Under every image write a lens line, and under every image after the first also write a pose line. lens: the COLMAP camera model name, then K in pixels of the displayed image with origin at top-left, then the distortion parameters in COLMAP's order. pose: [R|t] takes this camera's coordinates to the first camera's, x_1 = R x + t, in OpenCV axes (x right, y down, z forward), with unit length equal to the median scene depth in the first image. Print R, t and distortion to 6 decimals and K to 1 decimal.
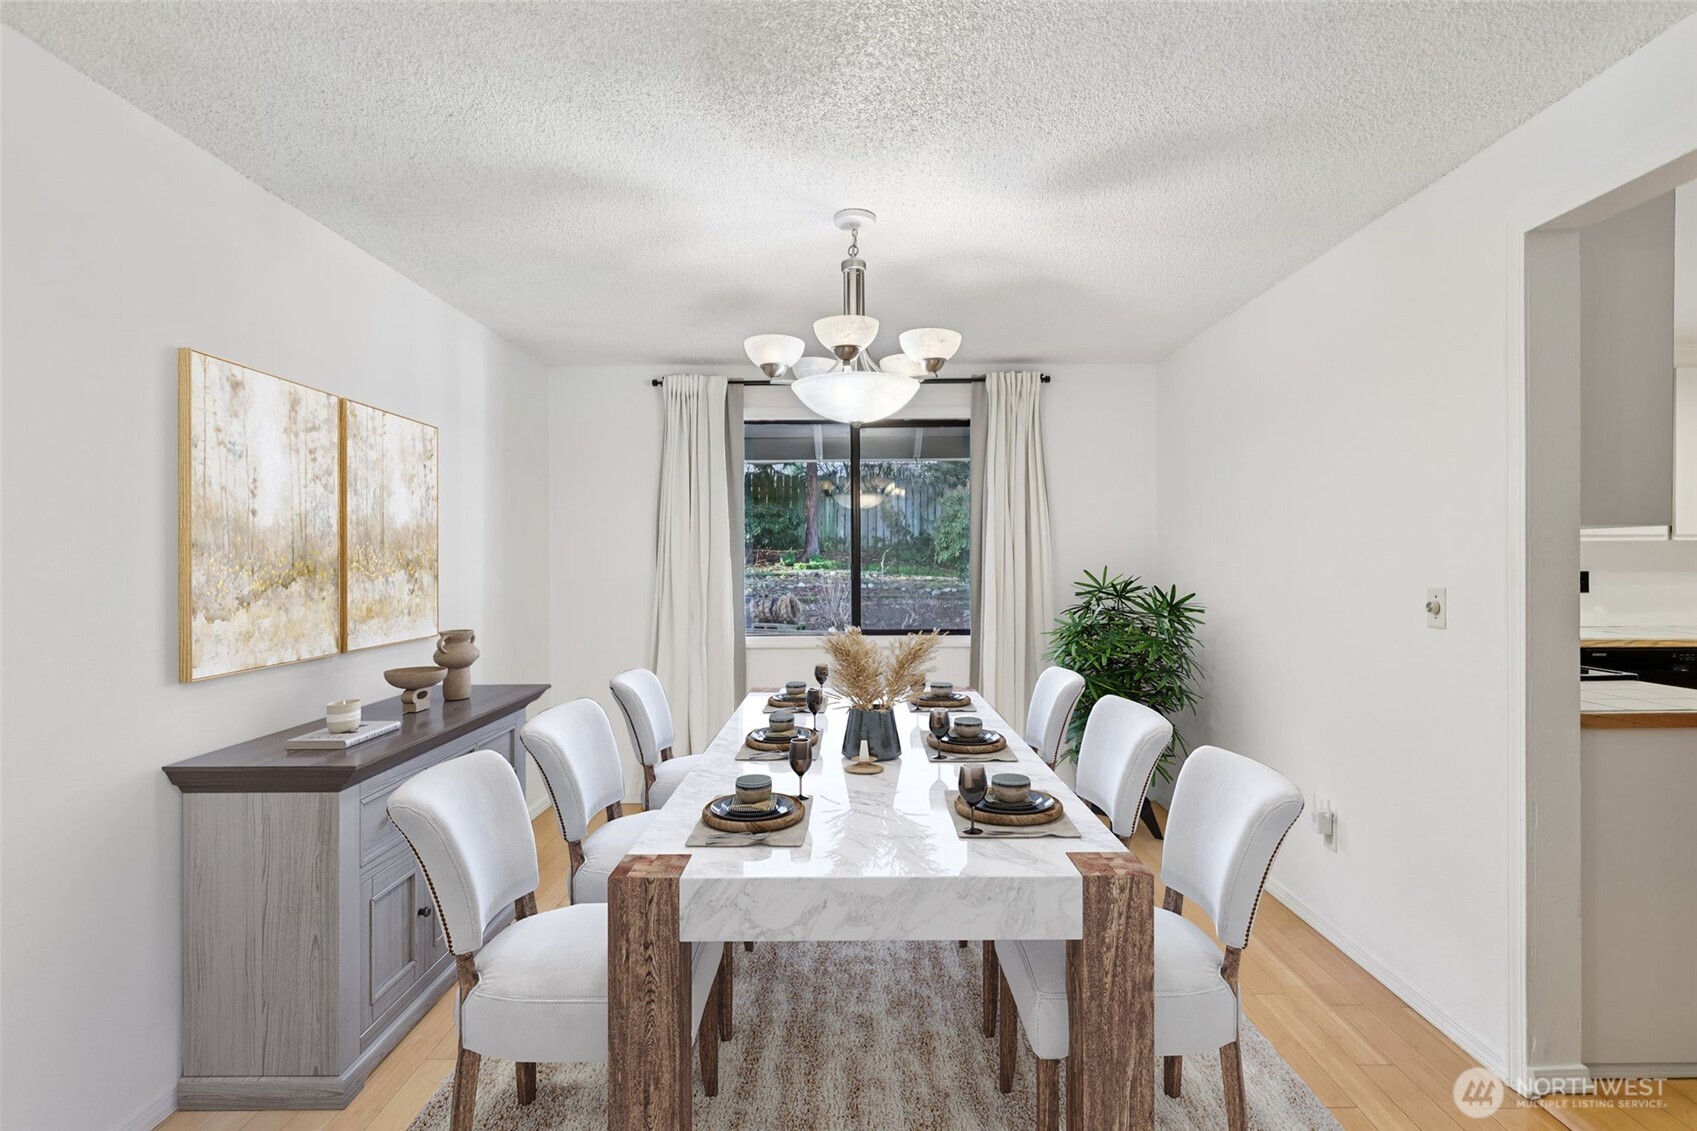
lens RADIAL K [[833.3, 0, 849.1], [0, 833.3, 556.8], [0, 0, 1]] dist [0.000006, 0.000000]
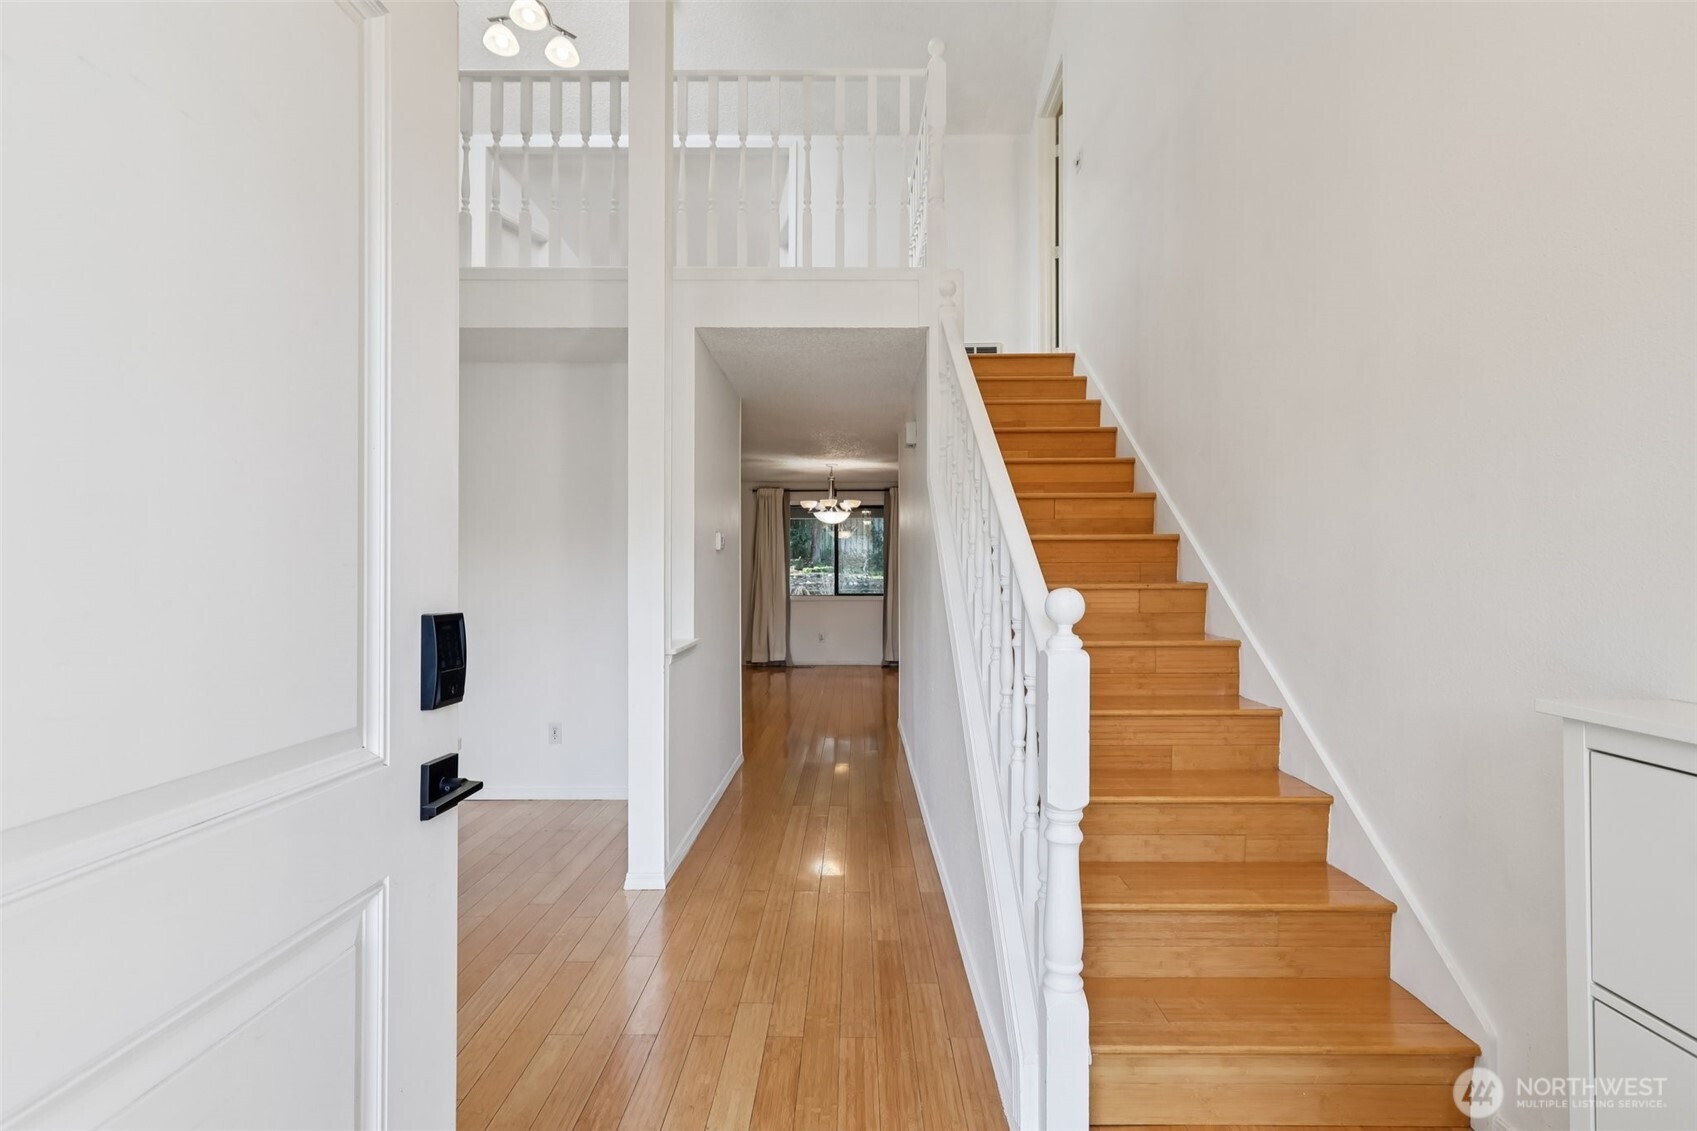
lens RADIAL K [[763.3, 0, 854.5], [0, 763.3, 560.2], [0, 0, 1]] dist [0.005539, 0.002212]
pose [[0.999948, 0.005712, 0.008445, 0.013616], [-0.005667, 0.999969, -0.005414, 0.001565], [-0.008475, 0.005366, 0.999950, -0.375403]]
